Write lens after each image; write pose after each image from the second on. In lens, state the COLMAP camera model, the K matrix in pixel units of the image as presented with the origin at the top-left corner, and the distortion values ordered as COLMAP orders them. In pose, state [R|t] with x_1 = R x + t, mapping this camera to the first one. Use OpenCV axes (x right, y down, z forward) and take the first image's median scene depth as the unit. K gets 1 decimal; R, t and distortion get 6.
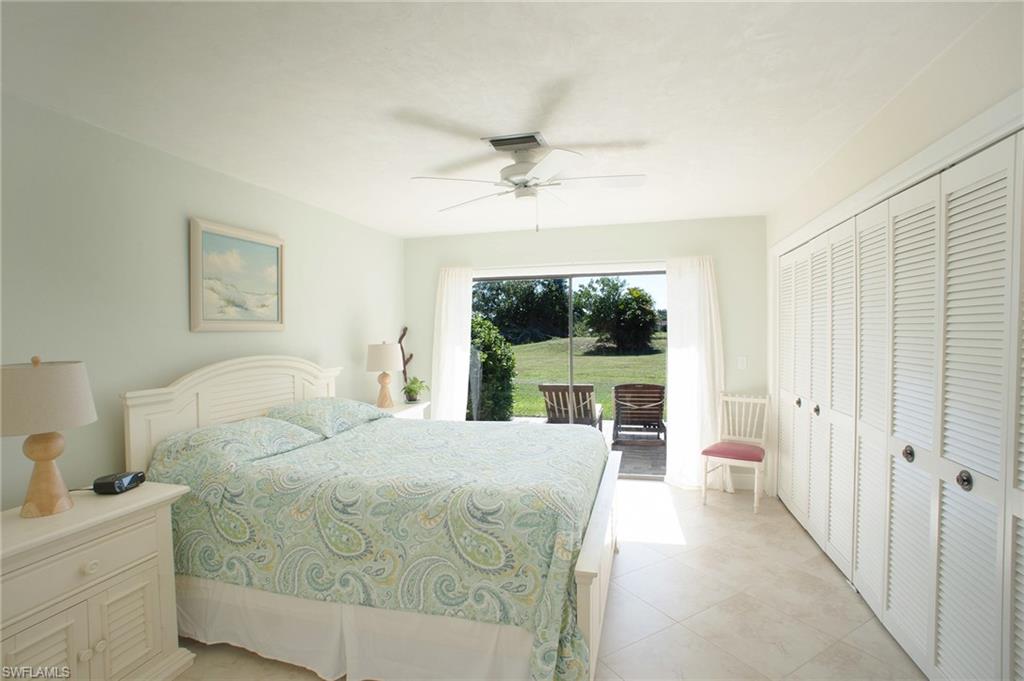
lens RADIAL K [[492.8, 0, 511.5], [0, 492.8, 338.6], [0, 0, 1]] dist [-0.067247, 0.025555]
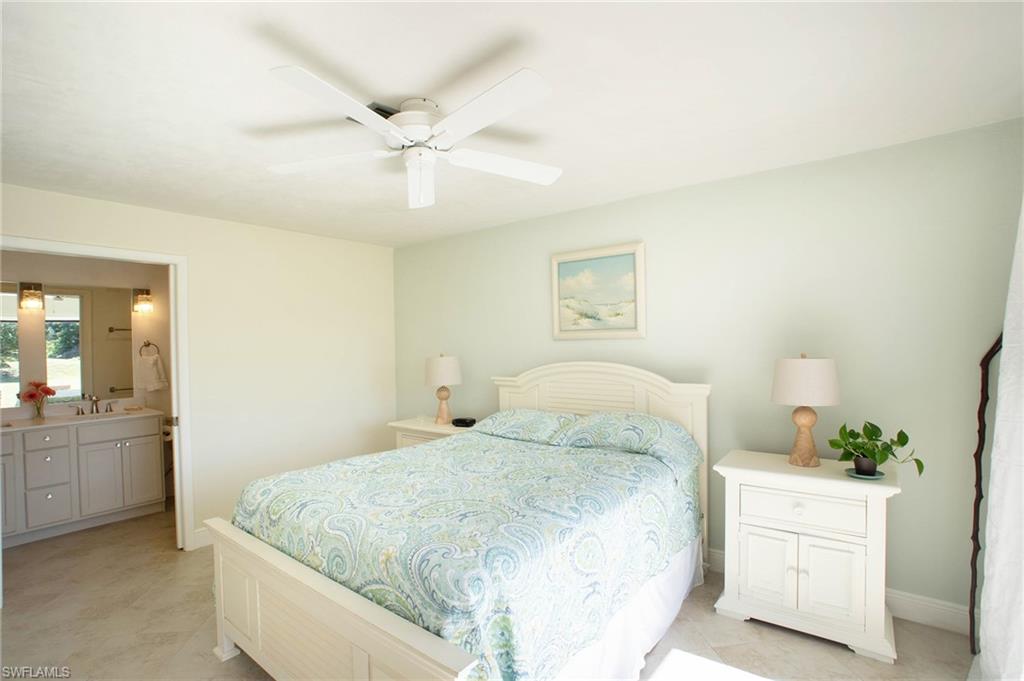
lens RADIAL K [[492.8, 0, 508.7], [0, 492.8, 340.6], [0, 0, 1]] dist [-0.067247, 0.025555]
pose [[-0.392786, 0.014641, -0.919513, 0.611740], [0.008000, 0.999890, 0.012503, -0.029447], [0.919595, -0.002445, -0.392860, 1.325631]]
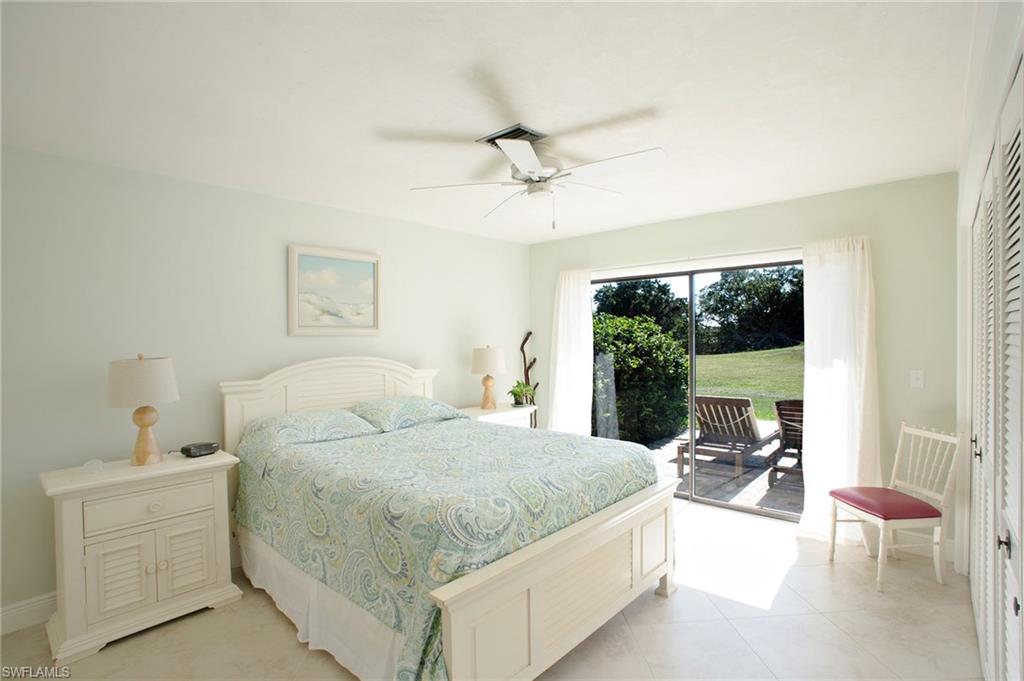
lens RADIAL K [[492.8, 0, 512.3], [0, 492.8, 339.2], [0, 0, 1]] dist [-0.067247, 0.025555]
pose [[0.887839, 0.002743, -0.460146, 0.395126], [-0.006164, 0.999963, -0.005933, -0.002724], [0.460113, 0.008104, 0.887824, 0.138602]]
